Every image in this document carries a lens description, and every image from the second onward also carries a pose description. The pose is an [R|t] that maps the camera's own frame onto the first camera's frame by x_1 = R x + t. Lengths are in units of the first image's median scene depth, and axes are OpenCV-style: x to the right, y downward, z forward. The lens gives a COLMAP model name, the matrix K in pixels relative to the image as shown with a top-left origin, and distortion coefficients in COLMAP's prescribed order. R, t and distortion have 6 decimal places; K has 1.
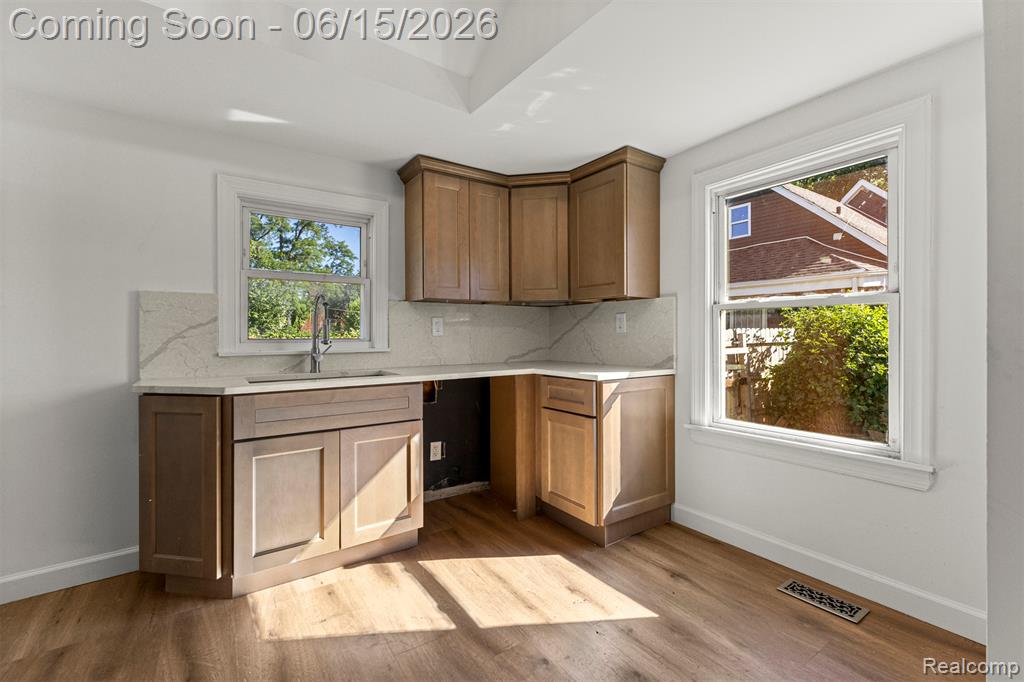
lens RADIAL K [[444.5, 0, 512.8], [0, 444.5, 335.8], [0, 0, 1]] dist [0.010625, -0.002037]
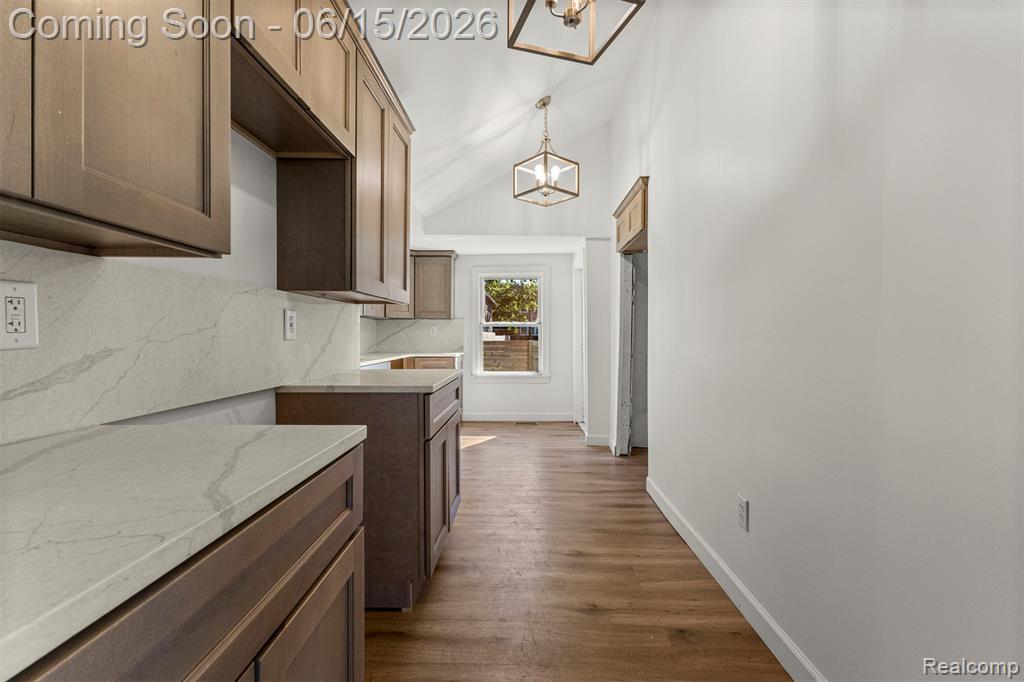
lens RADIAL K [[444.5, 0, 514.5], [0, 444.5, 338.8], [0, 0, 1]] dist [0.010625, -0.002037]
pose [[0.583584, 0.000687, 0.812052, -1.329899], [-0.012345, 0.999892, 0.008025, -0.016417], [-0.811959, -0.014708, 0.583530, -0.517996]]
